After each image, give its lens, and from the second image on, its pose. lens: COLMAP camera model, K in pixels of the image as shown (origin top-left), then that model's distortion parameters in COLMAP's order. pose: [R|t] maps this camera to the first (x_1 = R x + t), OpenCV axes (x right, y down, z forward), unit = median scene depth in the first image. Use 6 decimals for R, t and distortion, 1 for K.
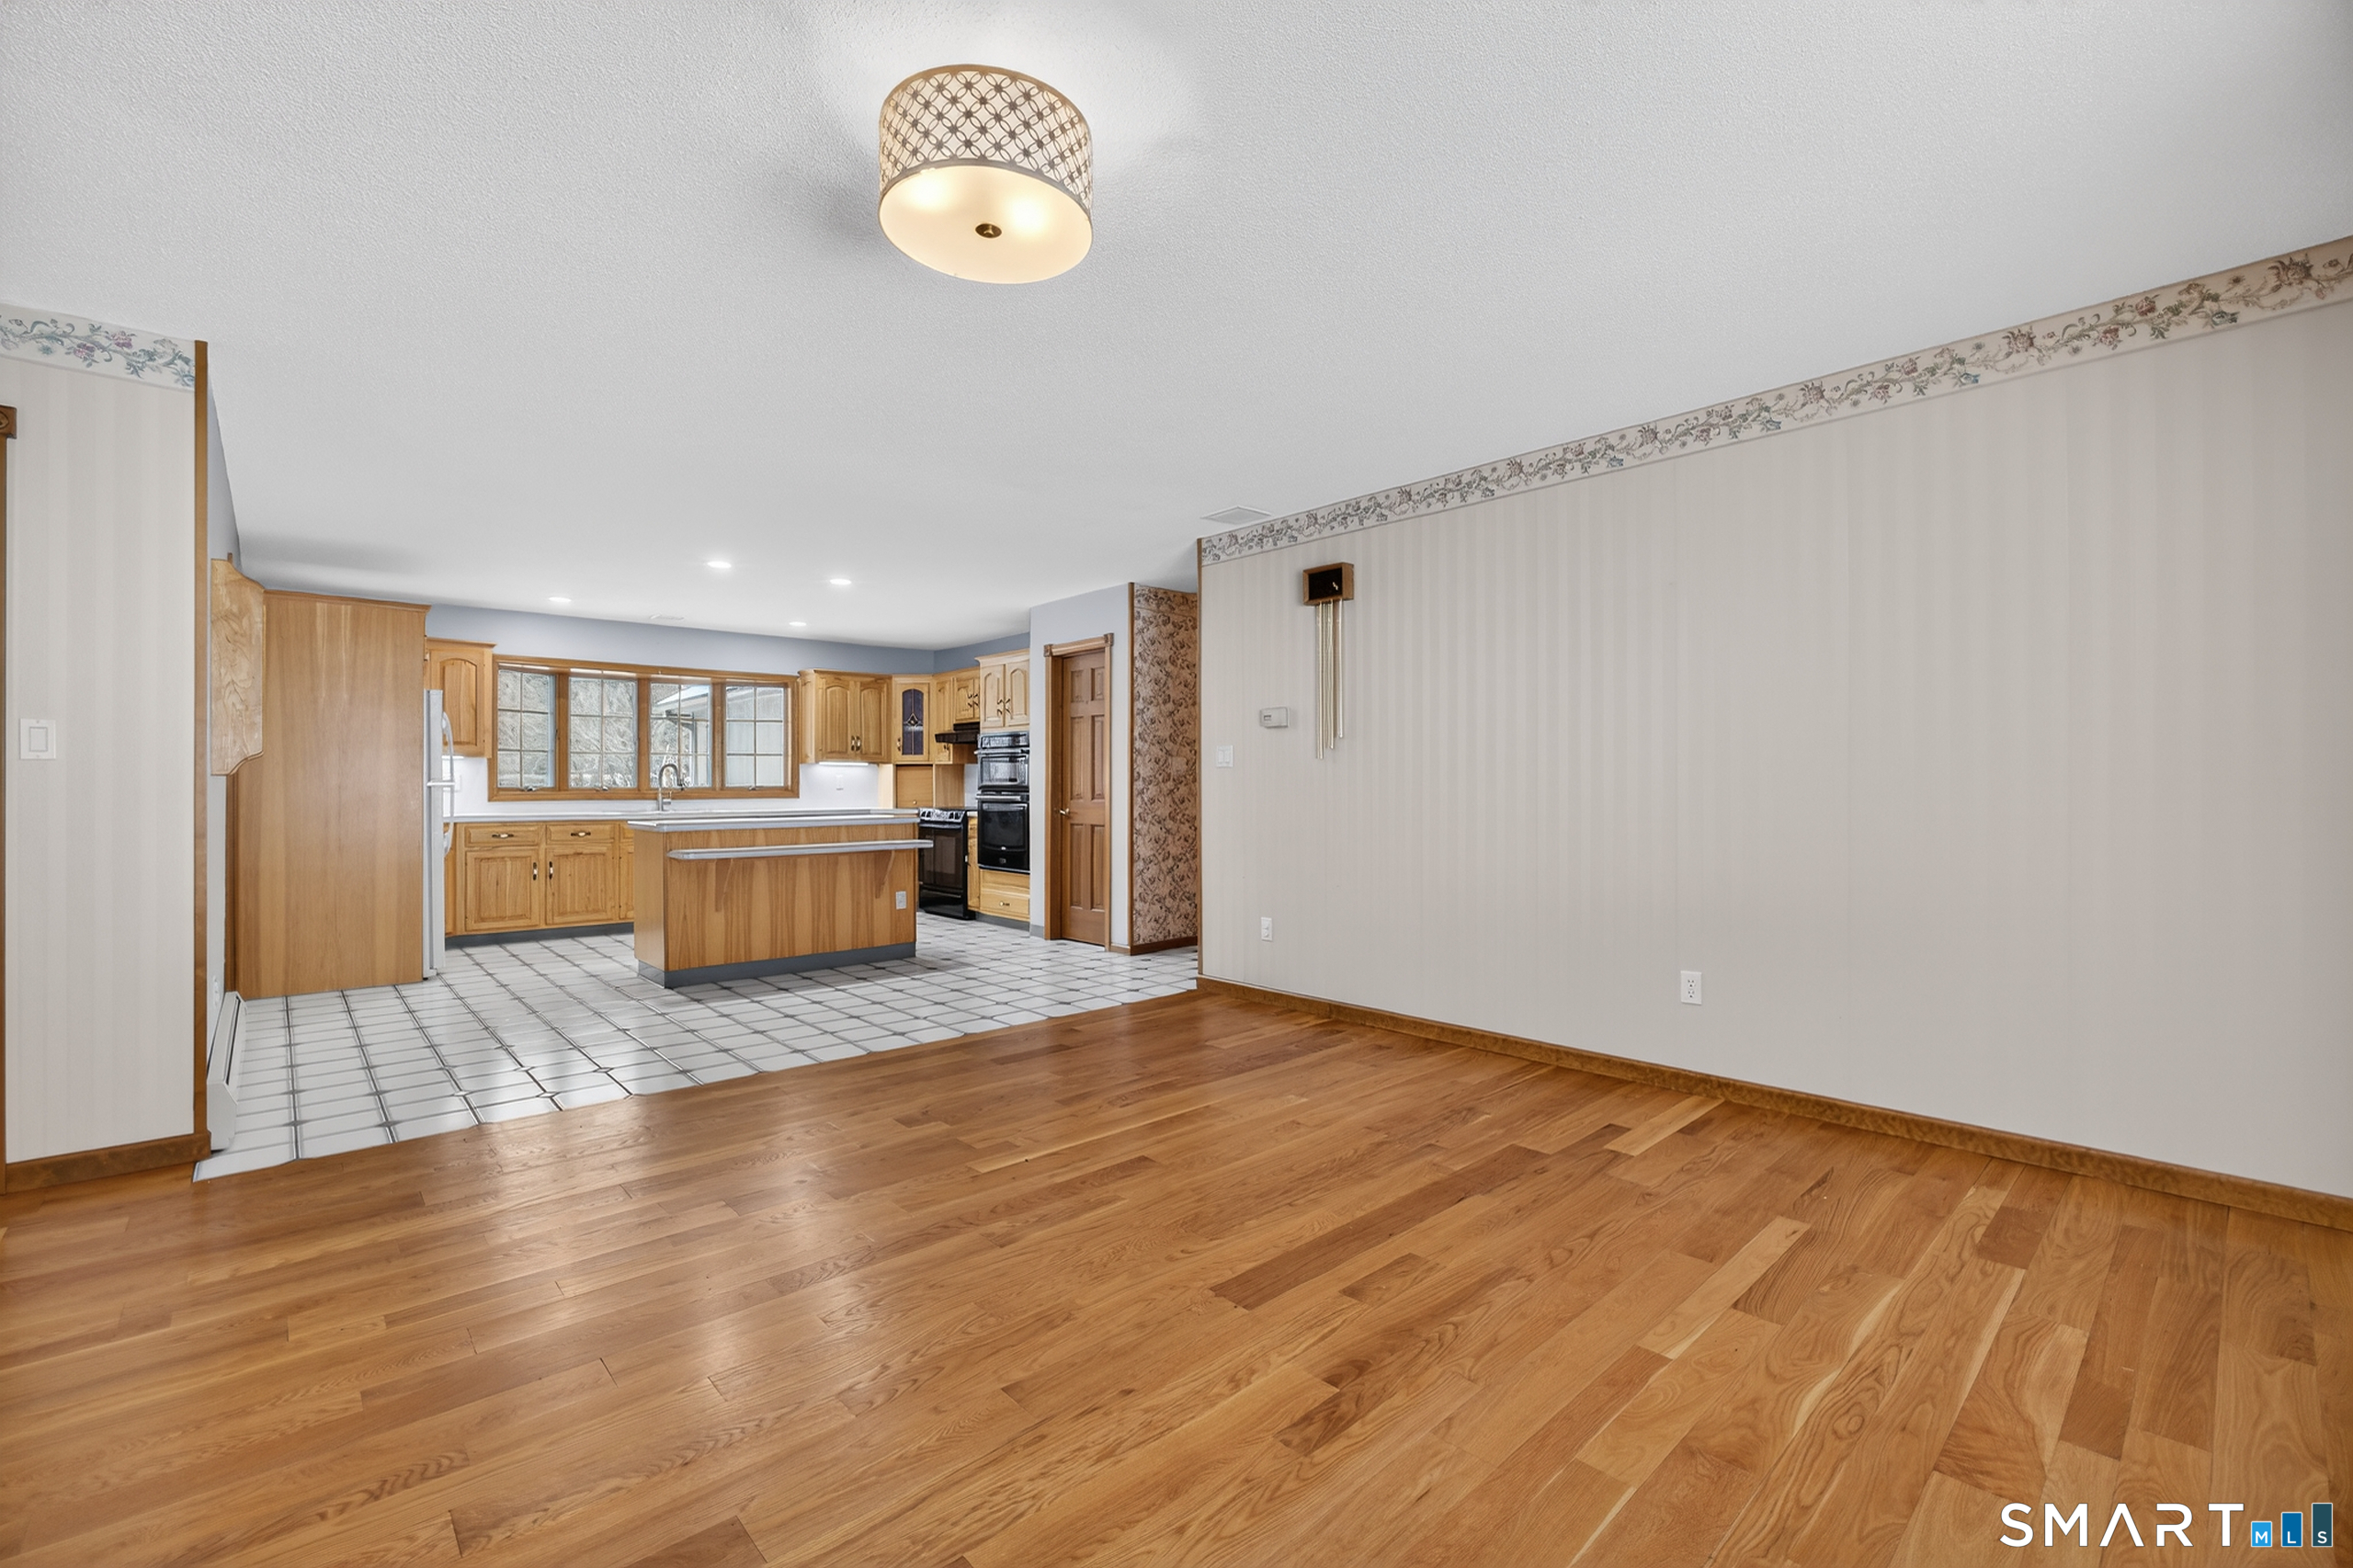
lens RADIAL K [[998.9, 0, 1176.8], [0, 998.9, 768.9], [0, 0, 1]] dist [-0.017221, 0.001554]
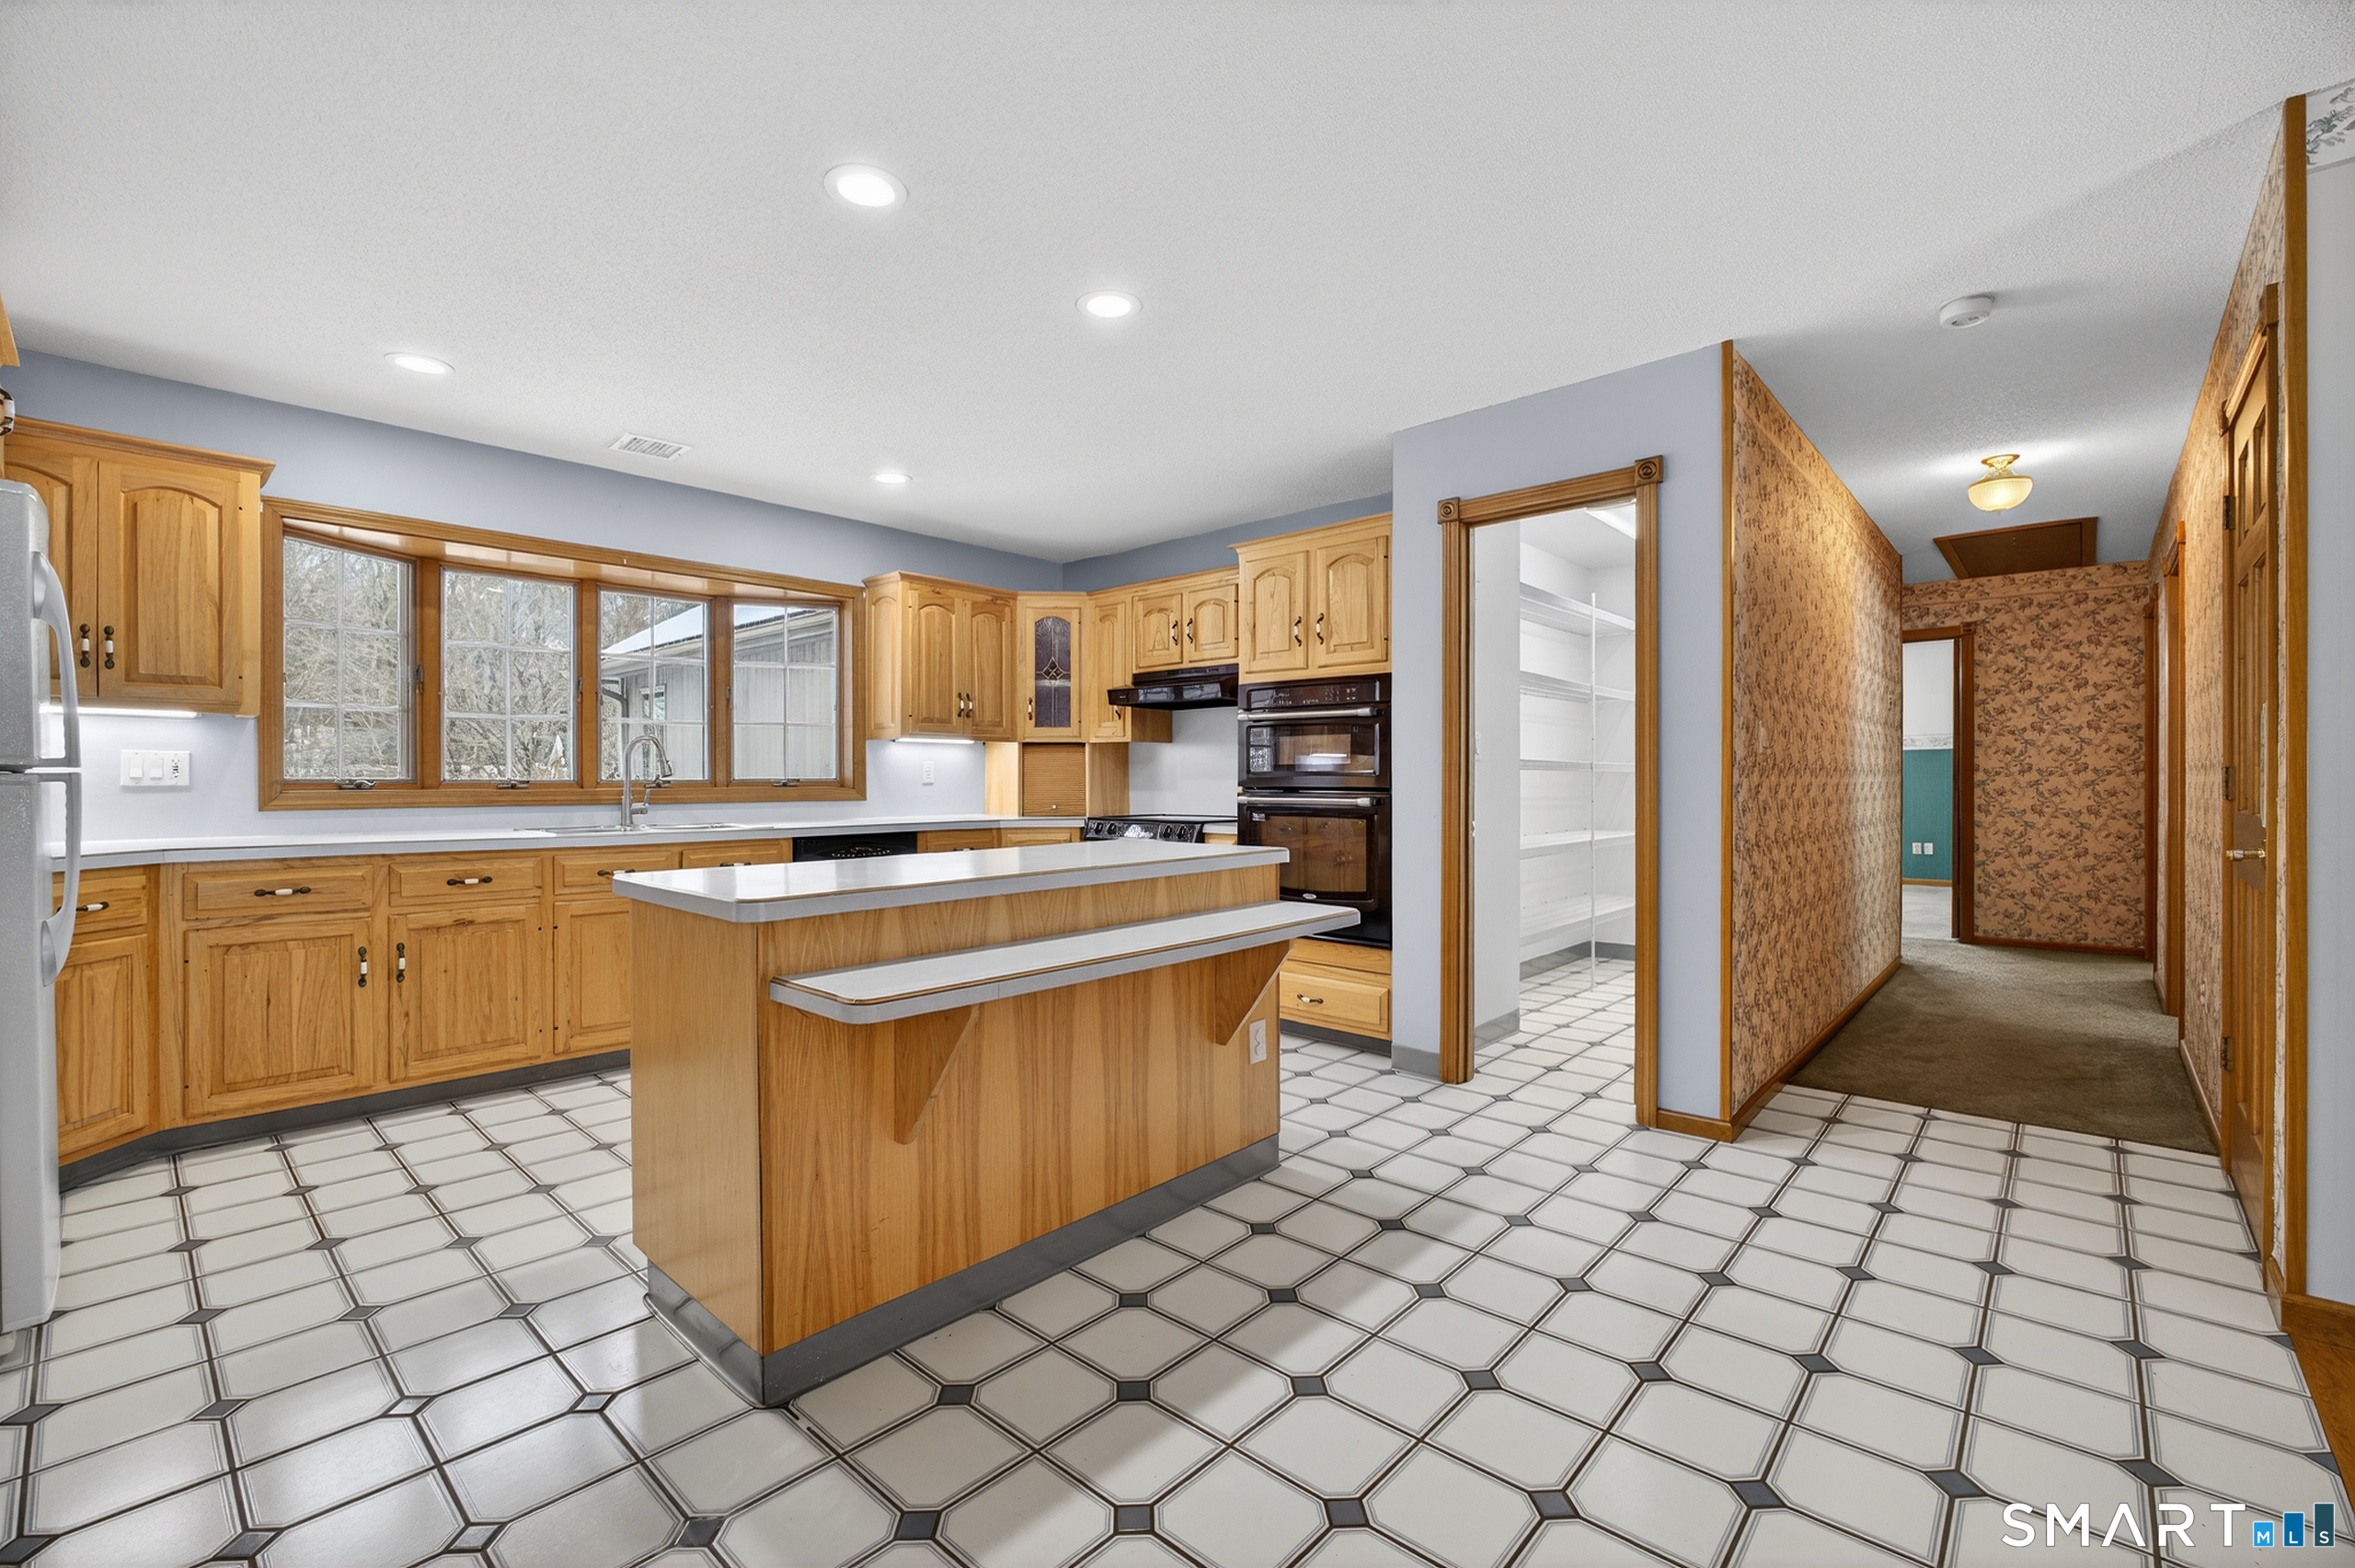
lens RADIAL K [[999.7, 0, 1187.0], [0, 999.7, 774.7], [0, 0, 1]] dist [-0.017221, 0.001554]
pose [[0.995919, 0.001445, 0.090238, -0.273314], [-0.002511, 0.999928, 0.011698, 0.008534], [-0.090215, -0.011877, 0.995852, 0.451509]]
